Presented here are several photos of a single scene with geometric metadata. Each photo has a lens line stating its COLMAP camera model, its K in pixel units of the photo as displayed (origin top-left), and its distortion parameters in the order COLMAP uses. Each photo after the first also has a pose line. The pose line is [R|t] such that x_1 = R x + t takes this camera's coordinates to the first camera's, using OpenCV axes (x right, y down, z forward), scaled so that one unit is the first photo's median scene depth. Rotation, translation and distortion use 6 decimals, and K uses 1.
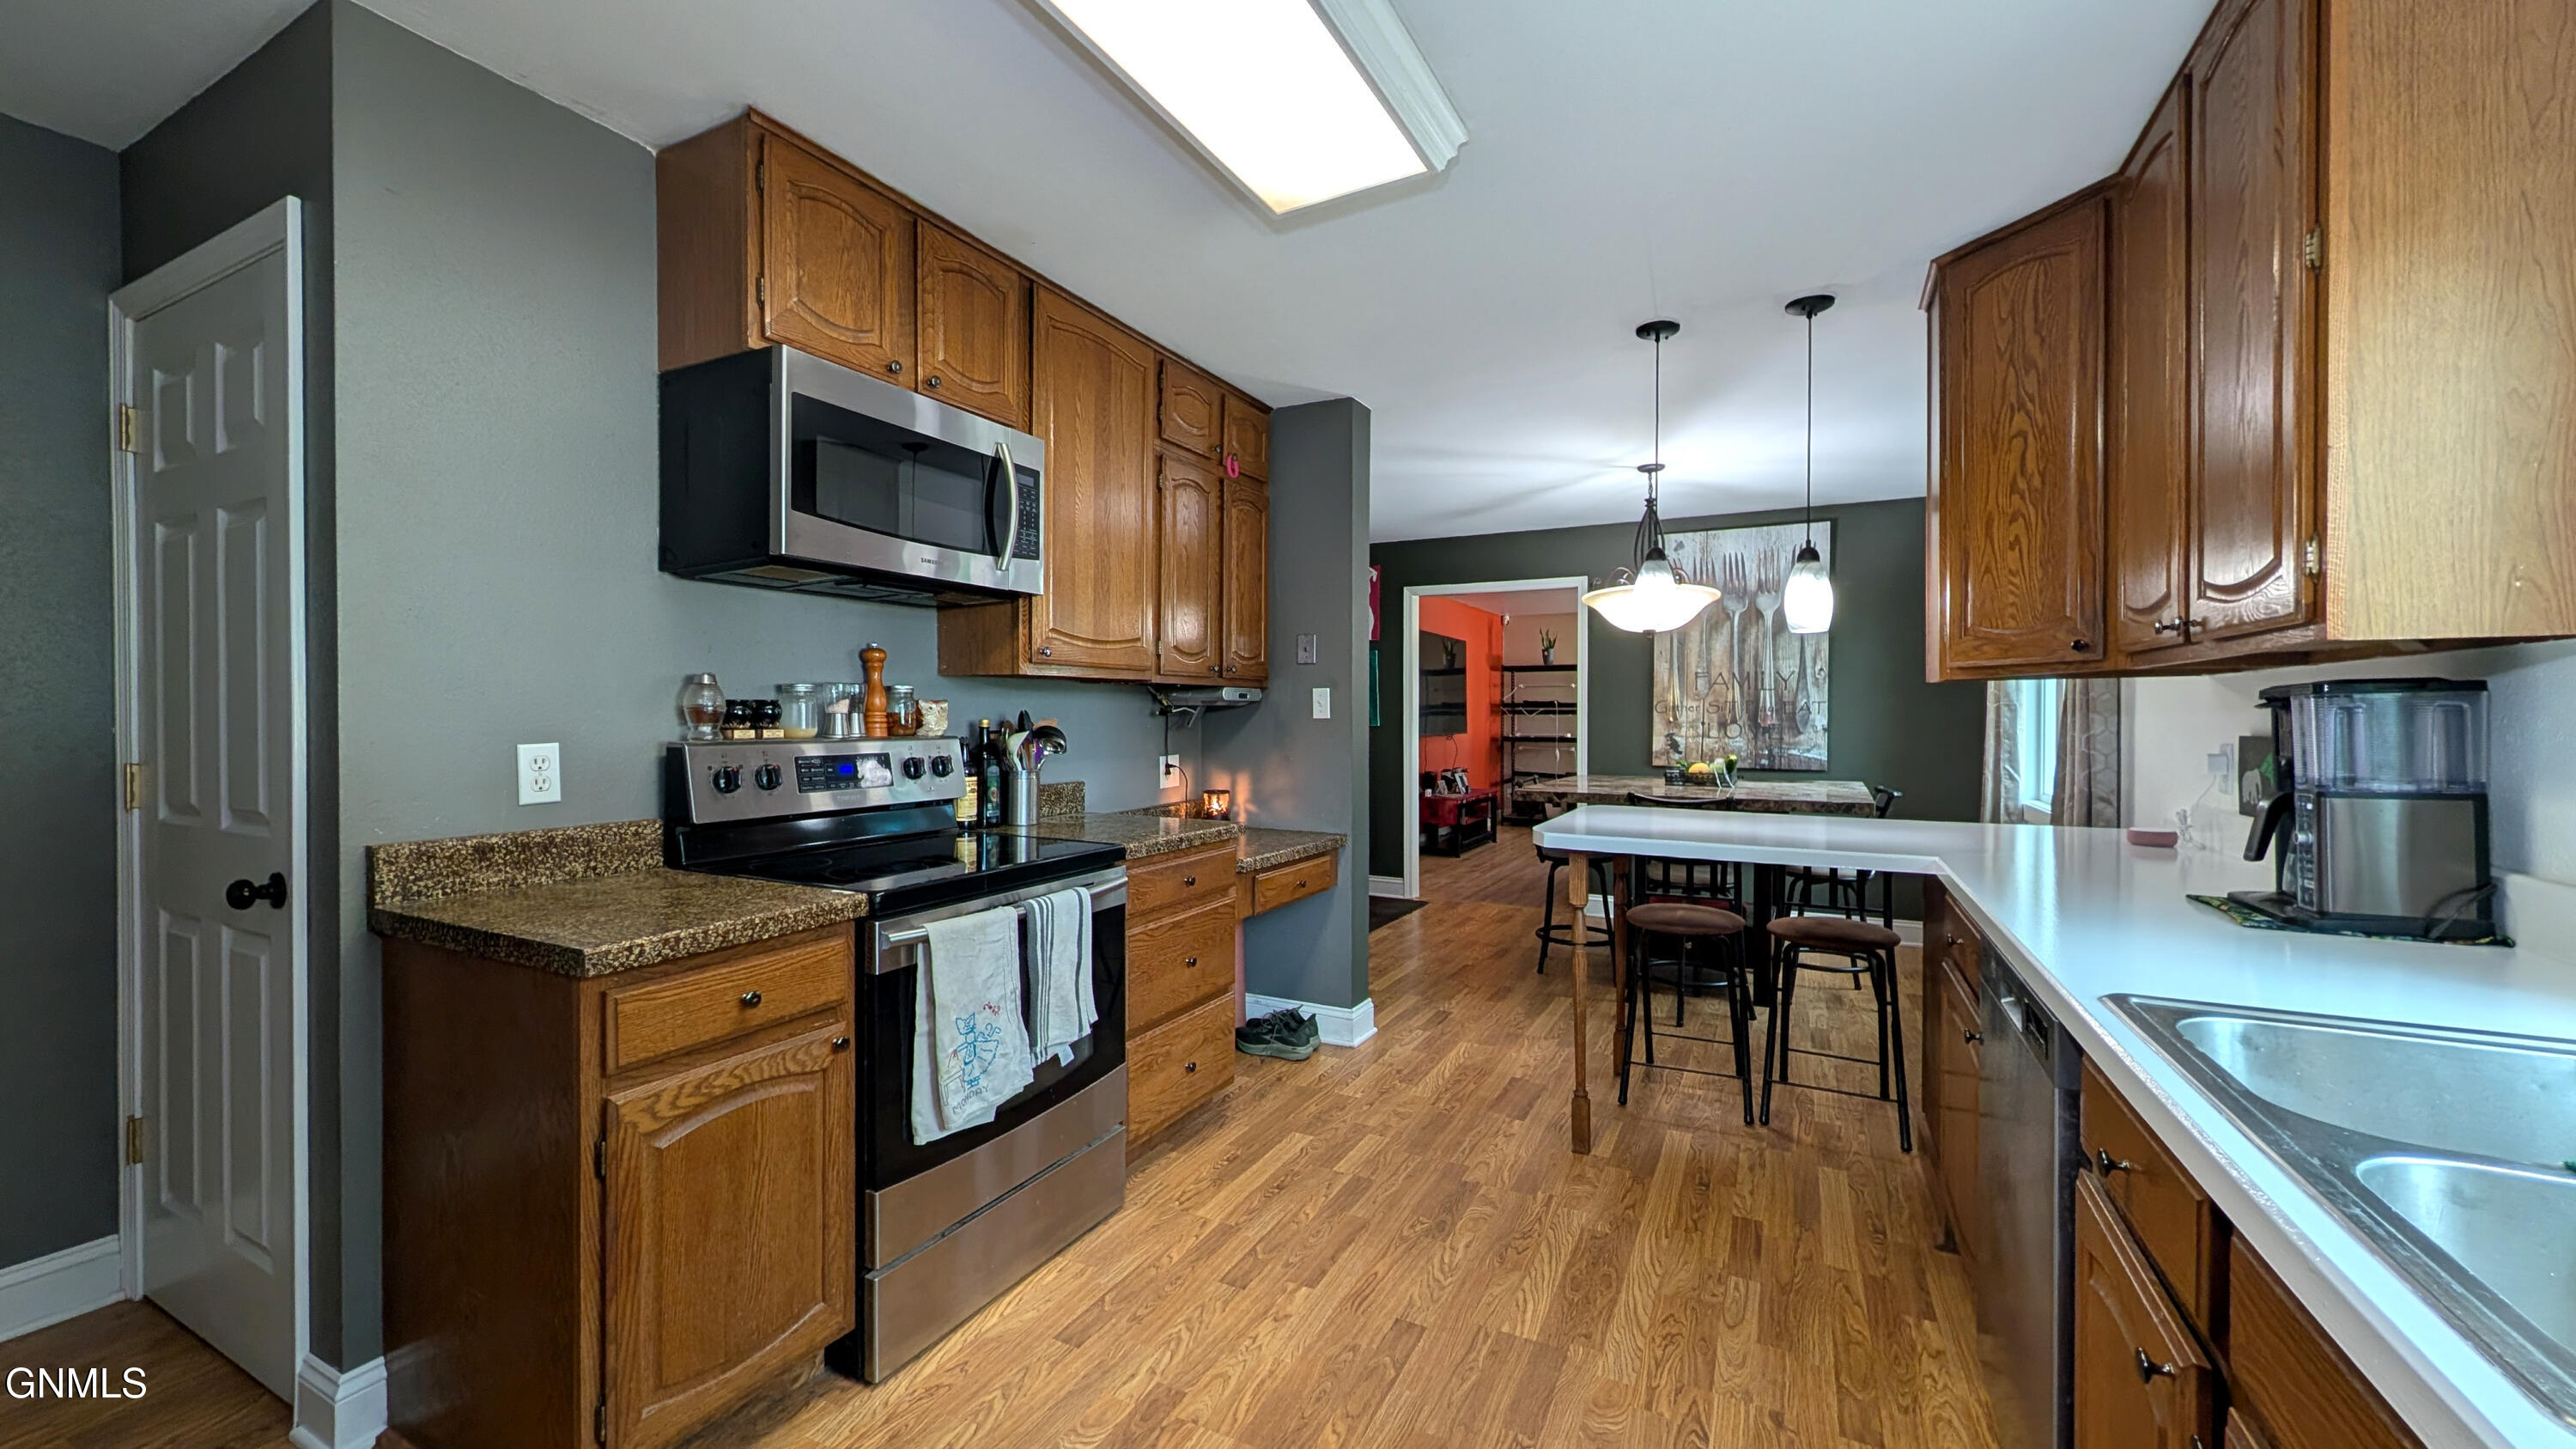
lens RADIAL K [[985.7, 0, 1288.0], [0, 985.7, 724.5], [0, 0, 1]] dist [-0.000586, 0.000161]
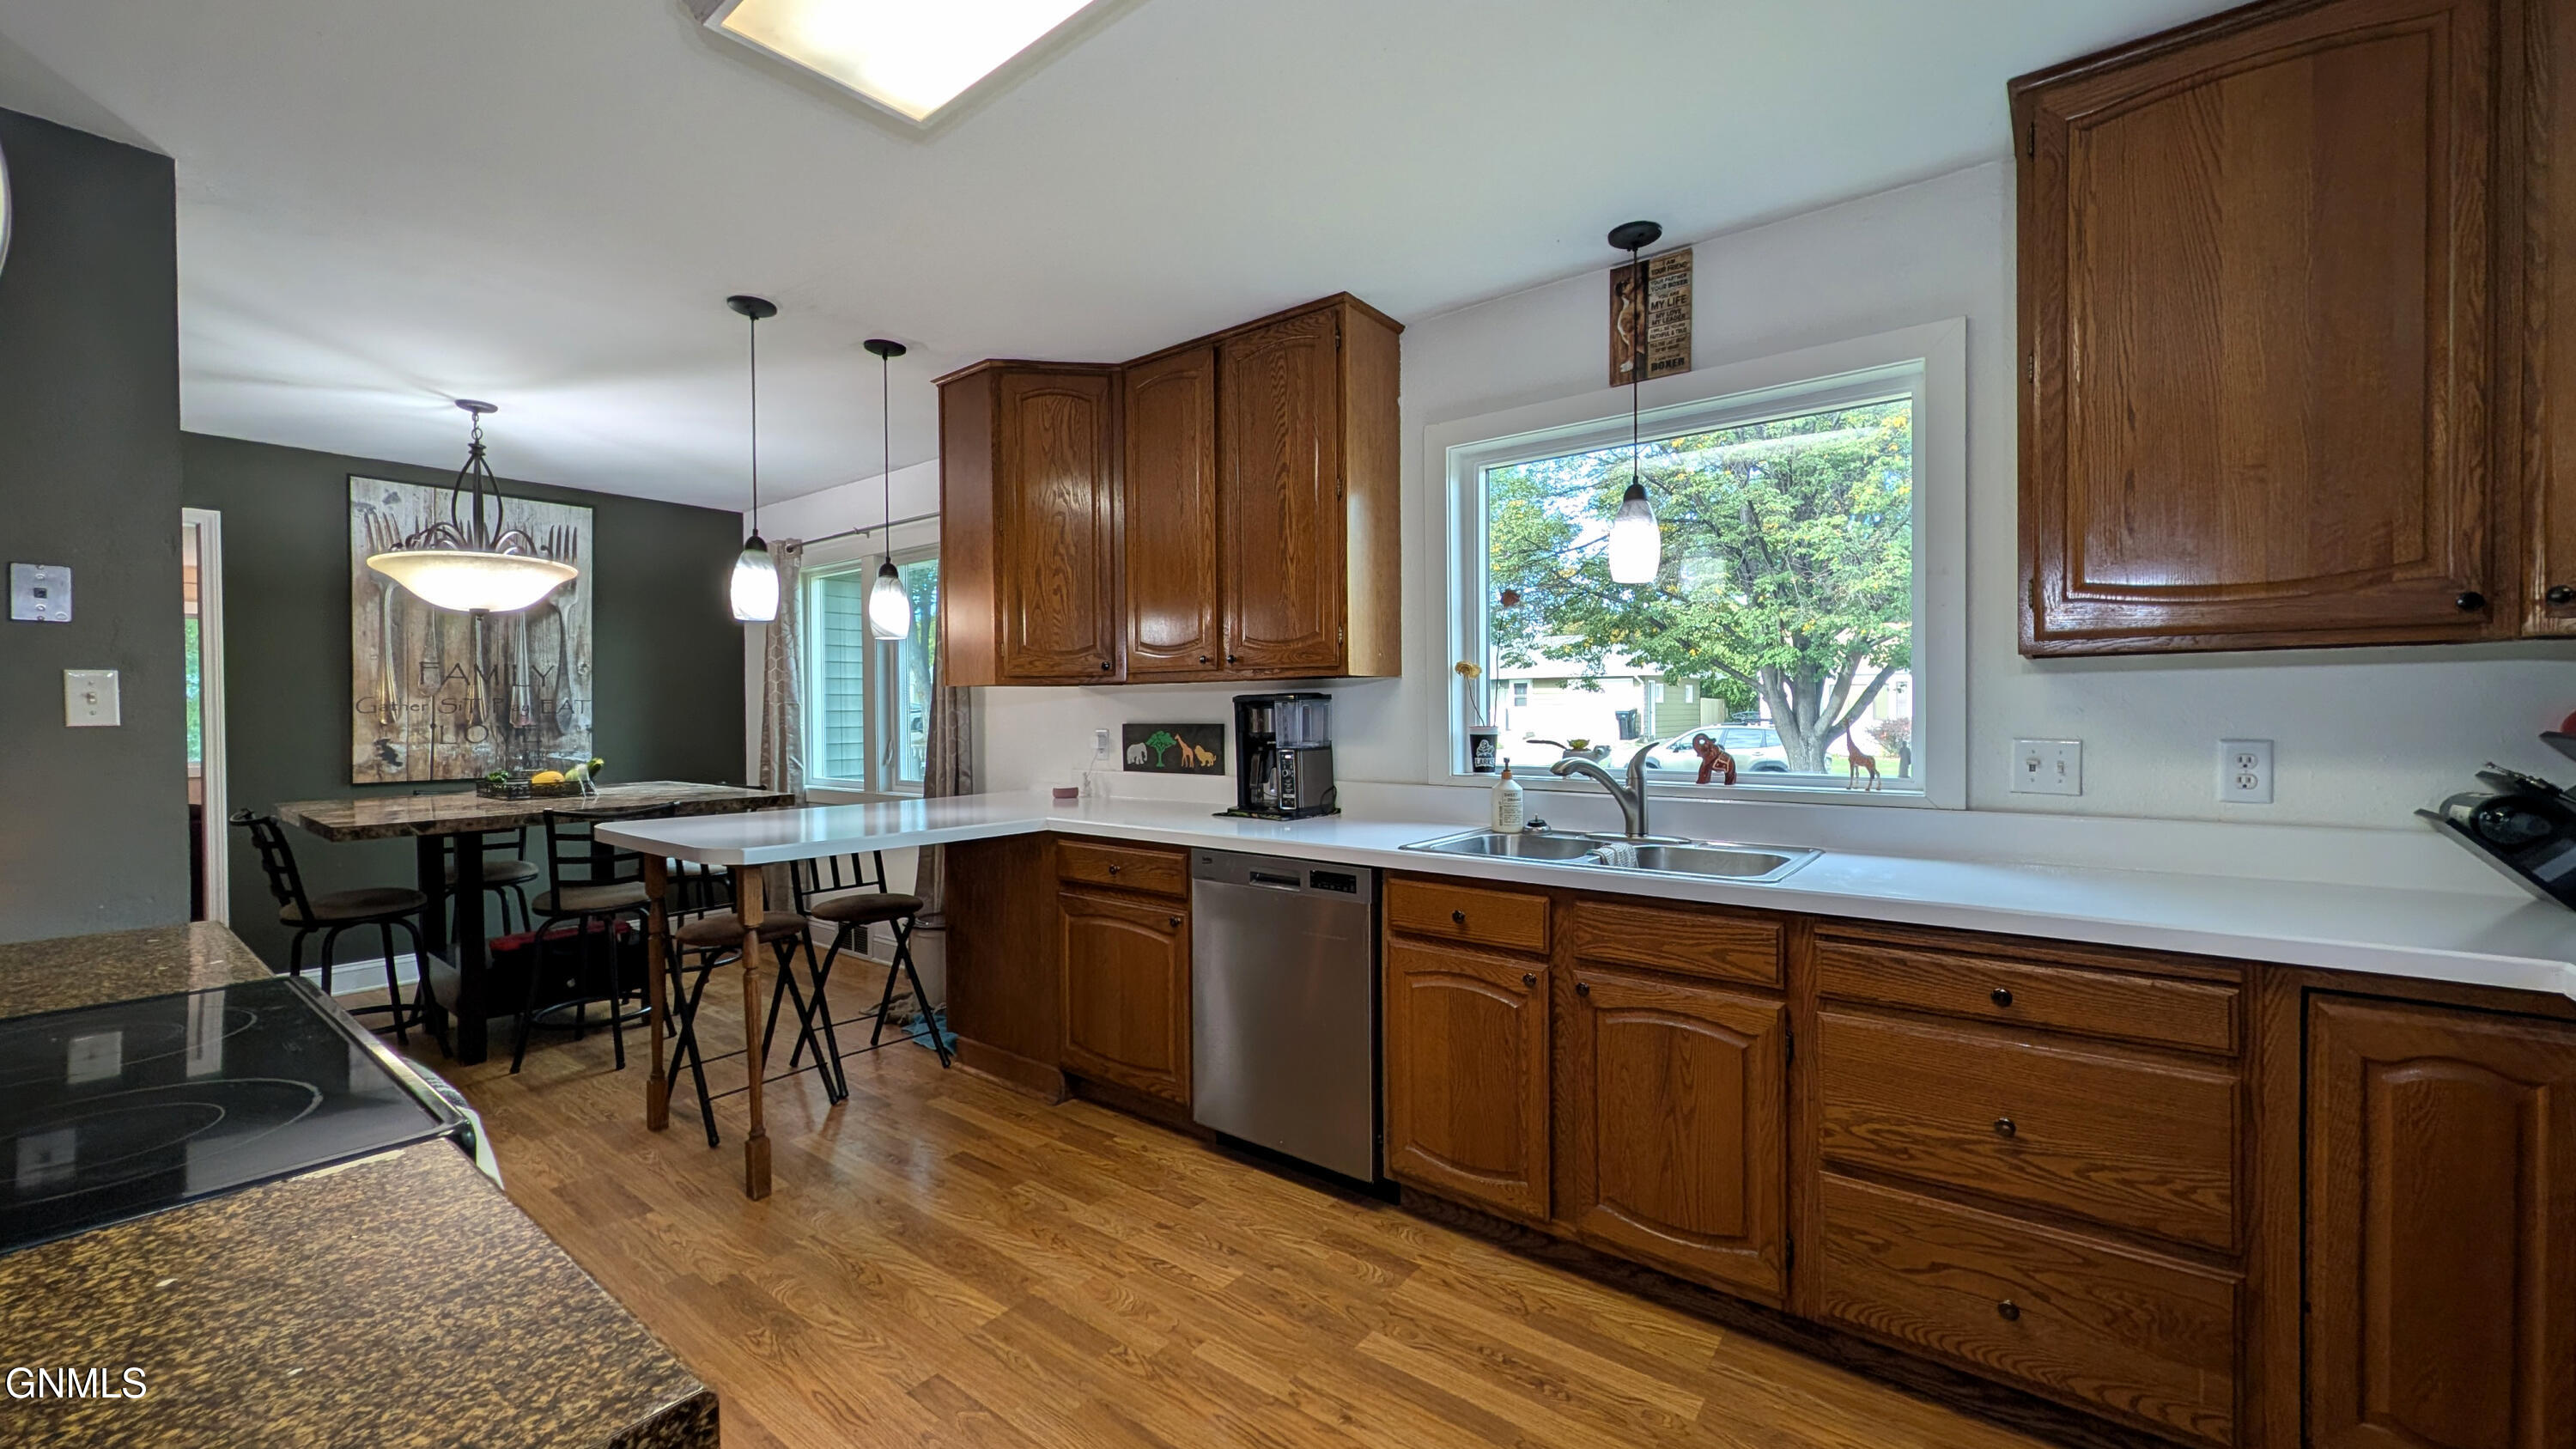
lens RADIAL K [[984.2, 0, 1284.8], [0, 984.2, 720.7], [0, 0, 1]] dist [0.000065, -0.000068]
pose [[0.180675, -0.013093, 0.983456, -0.498184], [0.016070, 0.999817, 0.010358, -0.005327], [-0.983411, 0.013933, 0.180853, 0.355220]]
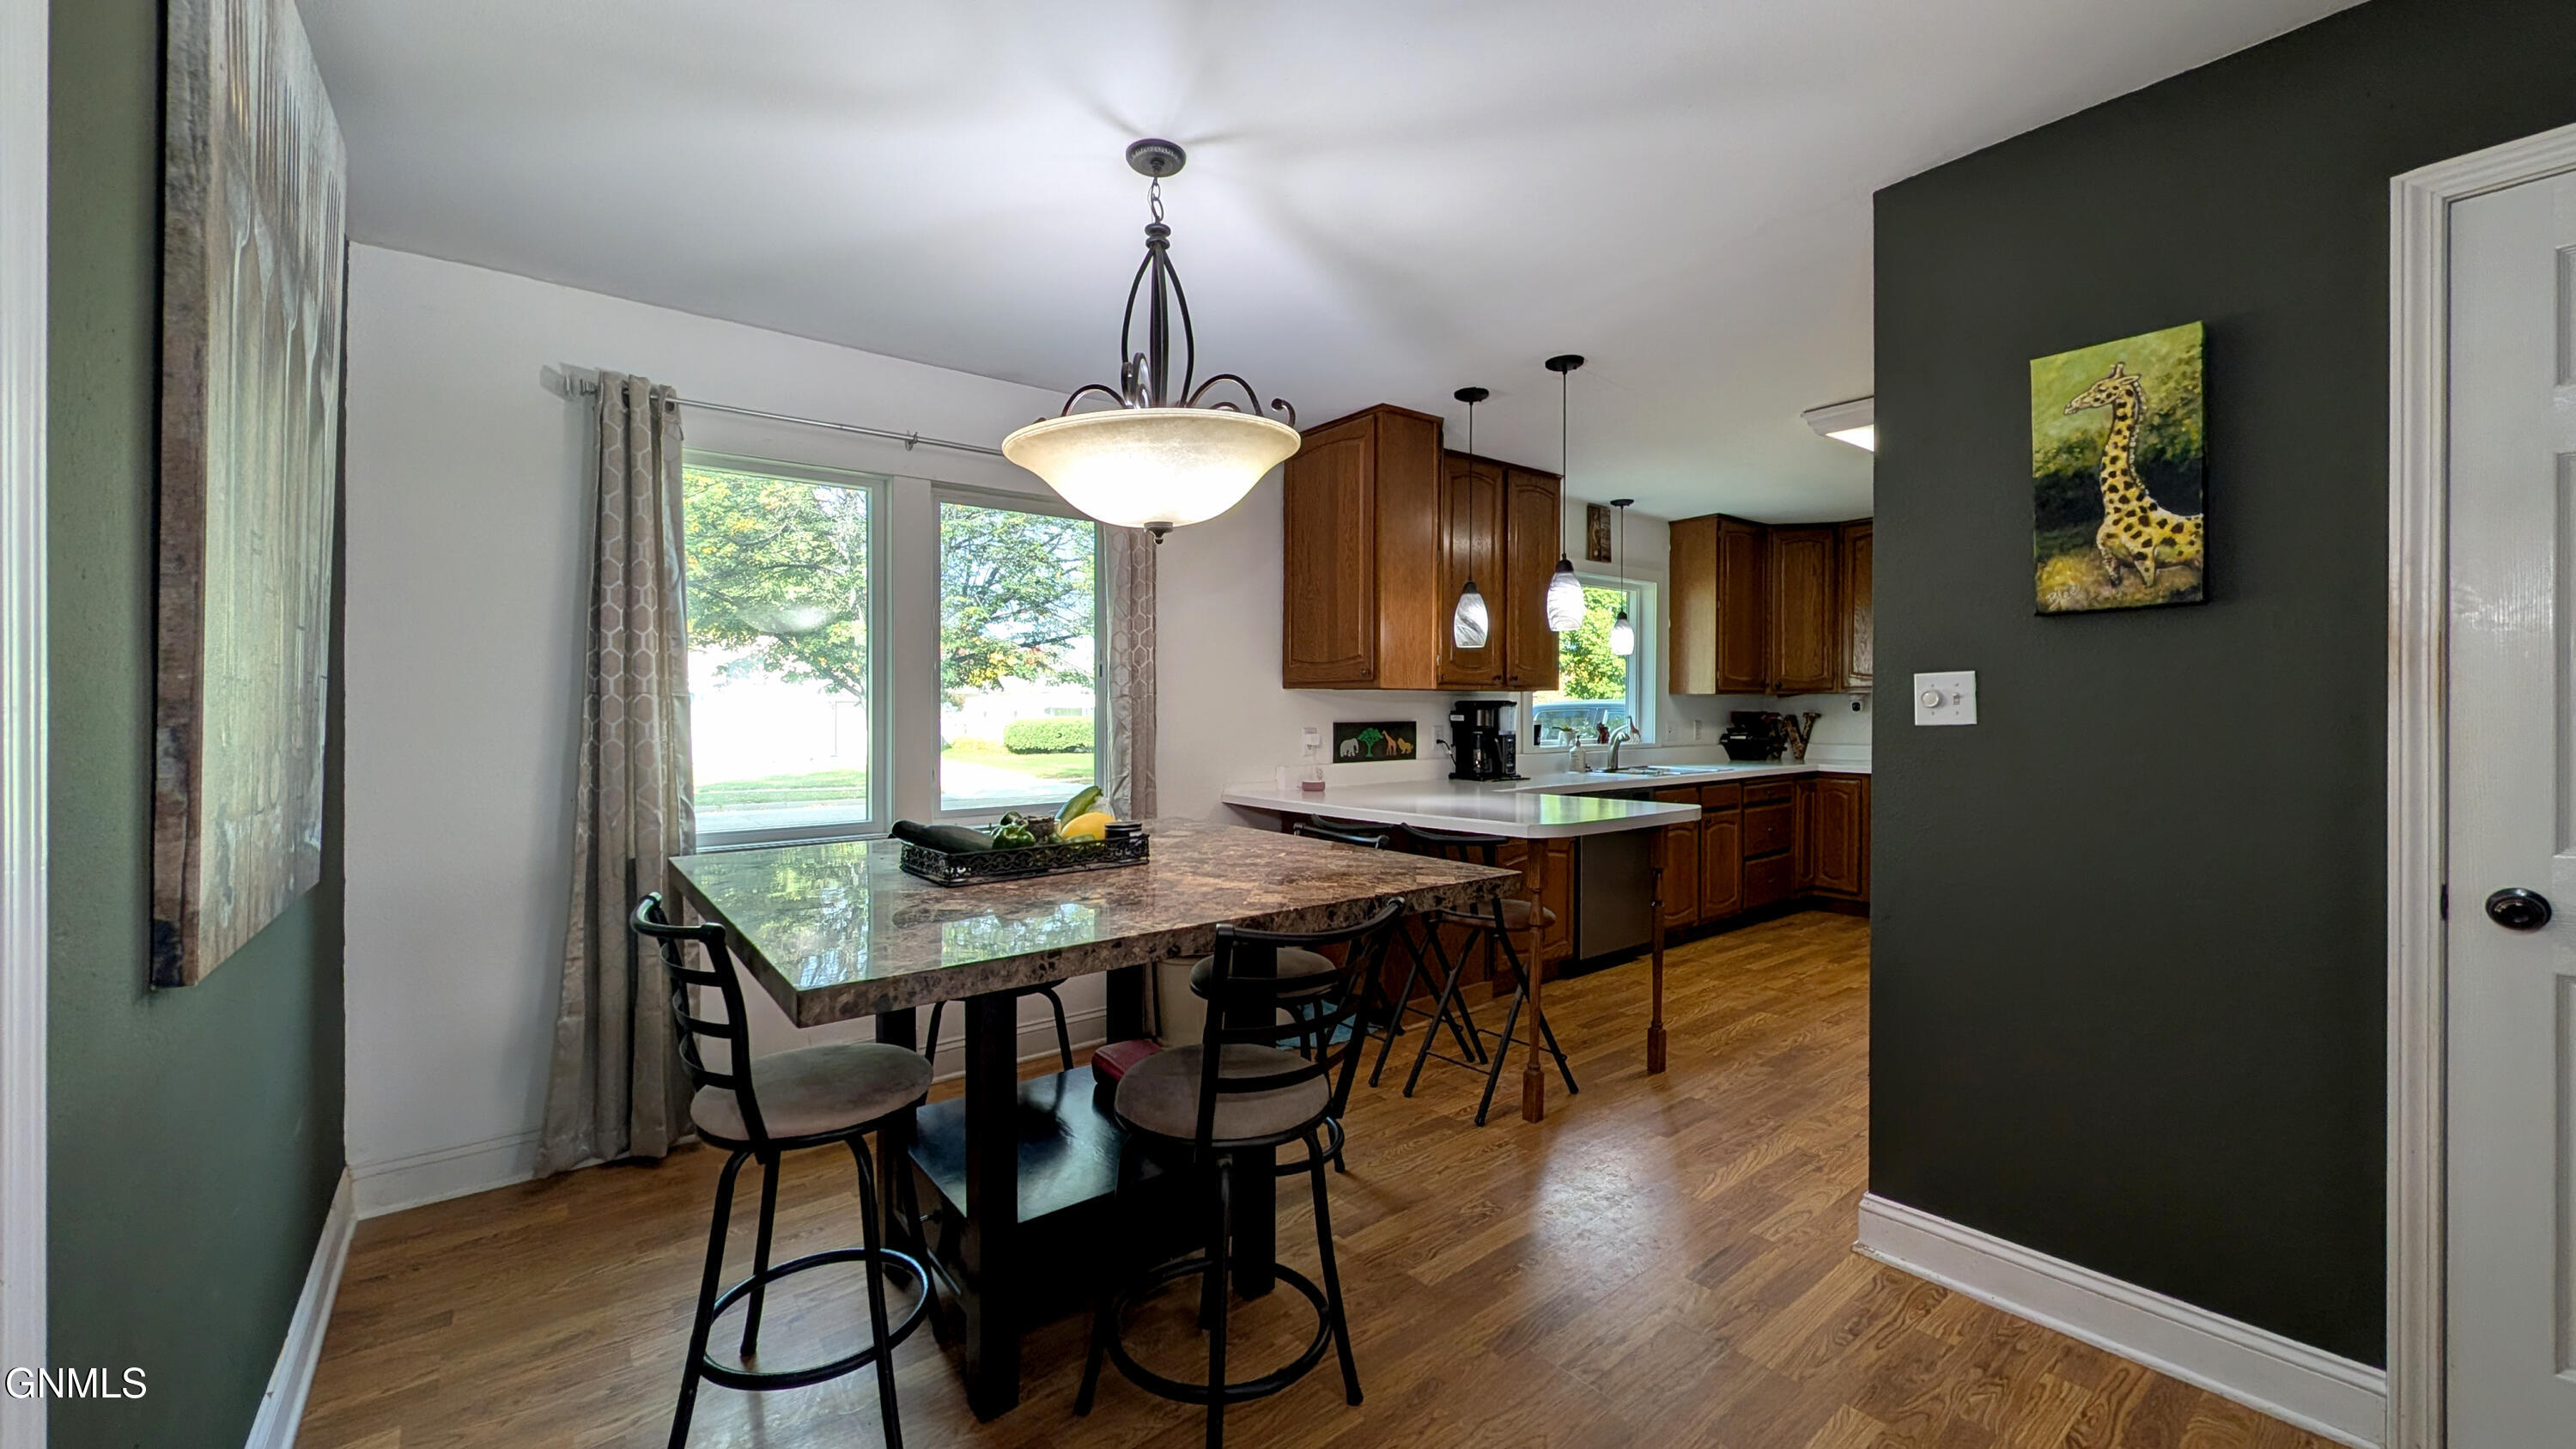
lens RADIAL K [[990.1, 0, 1282.4], [0, 990.1, 742.0], [0, 0, 1]] dist [0.001477, 0.000201]
pose [[-0.909893, -0.010336, 0.414714, 0.212667], [0.006977, 0.999167, 0.040209, -0.023907], [-0.414785, 0.039479, -0.909063, 2.296448]]
